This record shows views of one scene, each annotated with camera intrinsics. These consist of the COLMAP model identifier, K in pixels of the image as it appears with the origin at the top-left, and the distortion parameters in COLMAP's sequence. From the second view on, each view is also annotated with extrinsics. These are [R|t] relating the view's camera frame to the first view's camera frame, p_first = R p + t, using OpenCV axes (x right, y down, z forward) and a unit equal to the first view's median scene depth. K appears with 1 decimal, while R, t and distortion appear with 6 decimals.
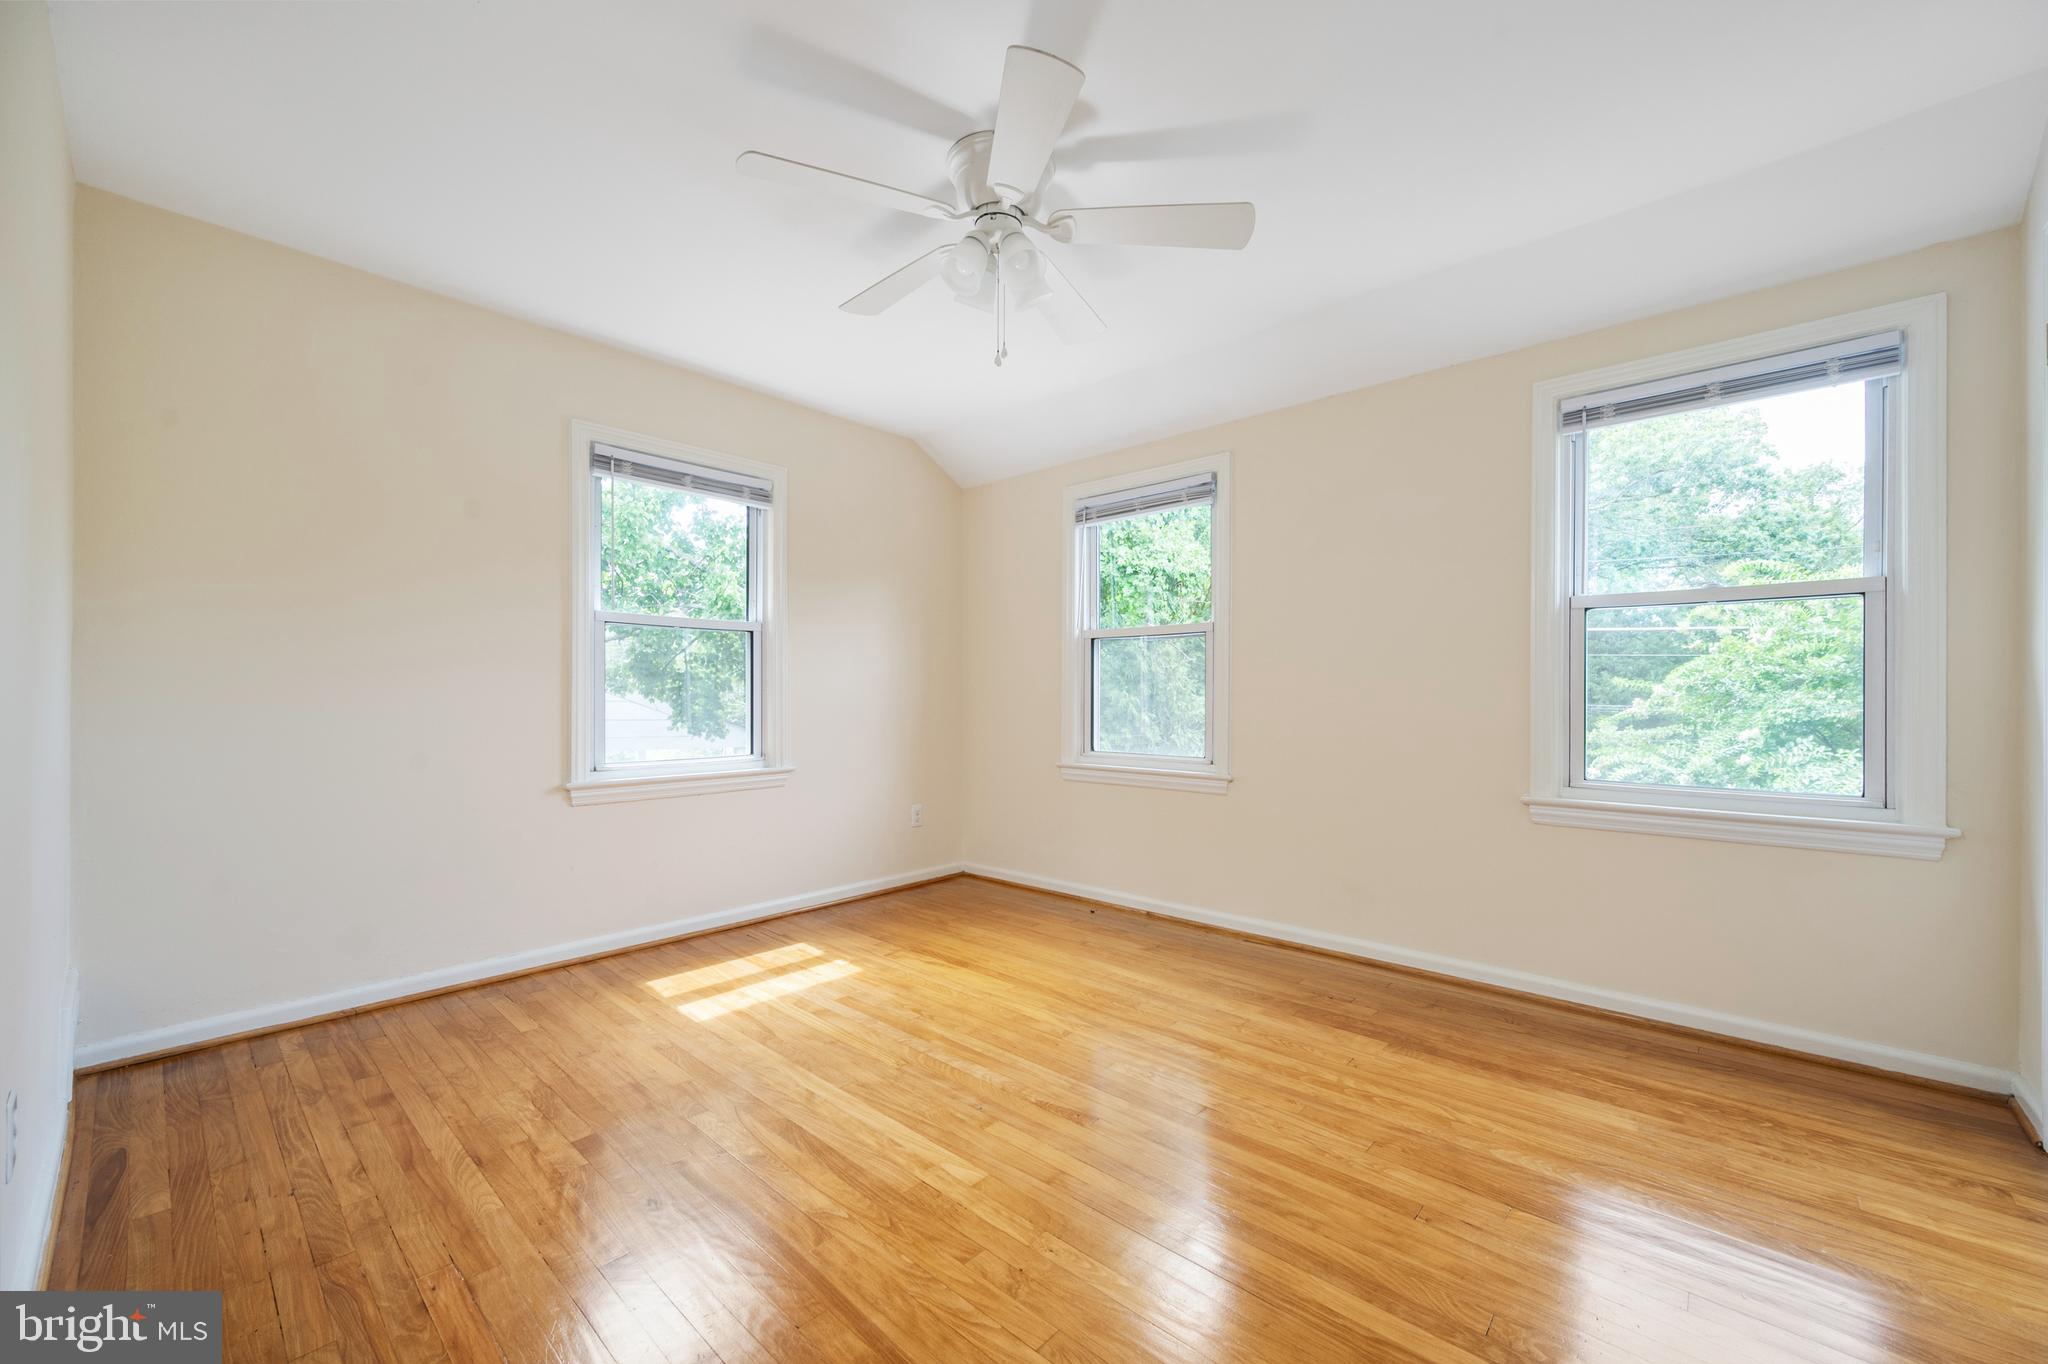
lens RADIAL K [[808.1, 0, 1022.2], [0, 808.1, 689.4], [0, 0, 1]] dist [-0.001757, 0.000217]
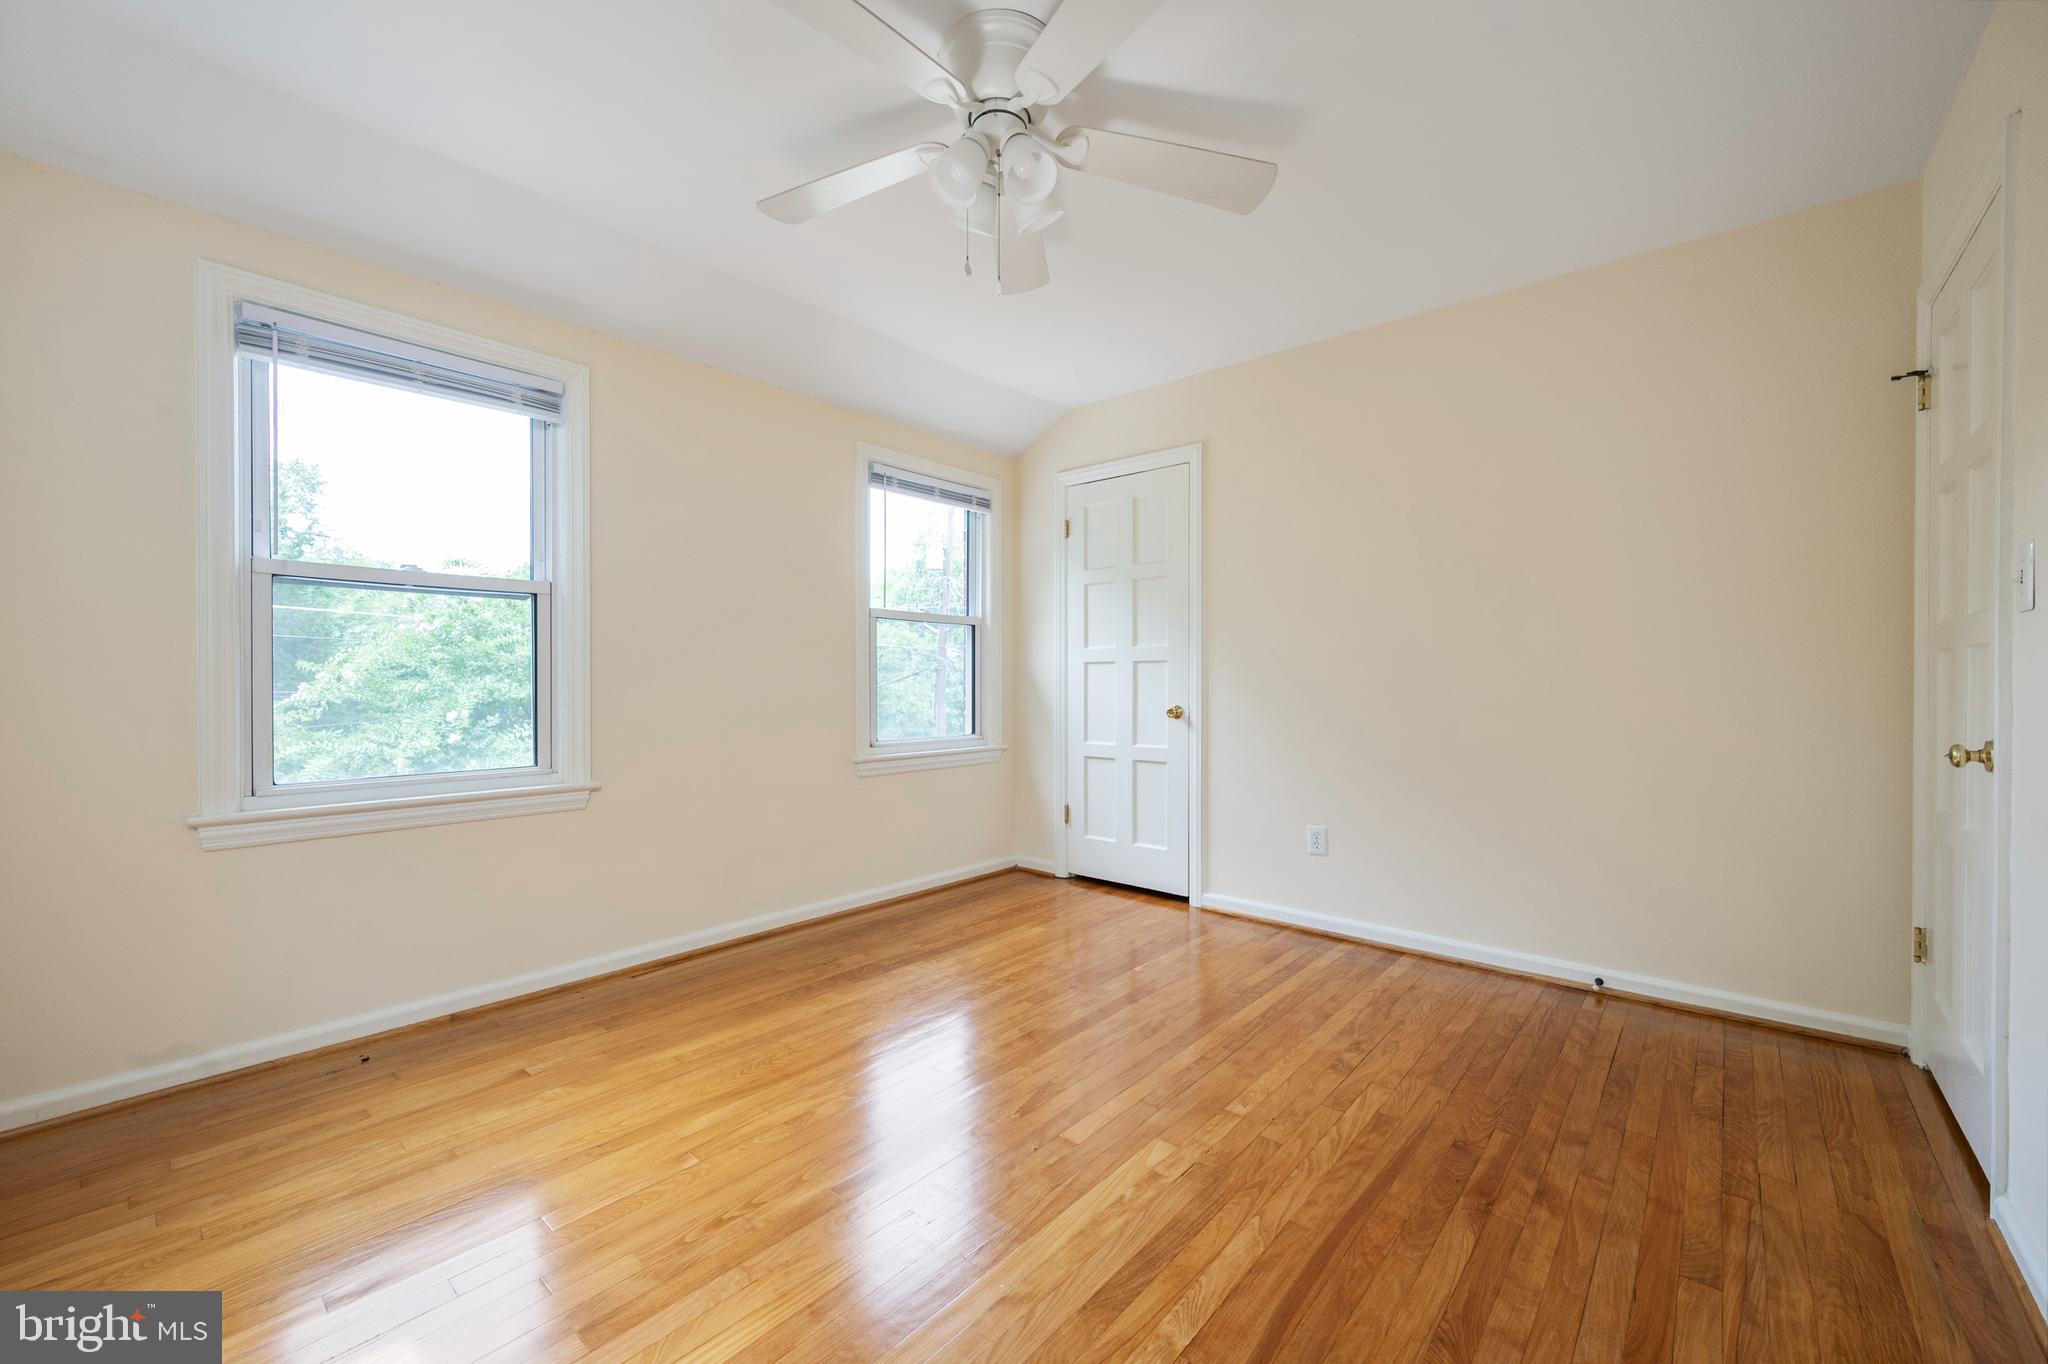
lens RADIAL K [[819.0, 0, 1110.9], [0, 819.0, 682.7], [0, 0, 1]] dist [-0.008414, 0.000023]
pose [[-0.081530, -0.004100, 0.996662, -0.642493], [0.005346, 0.999975, 0.004551, 0.030071], [-0.996657, 0.005699, -0.081506, 0.715164]]
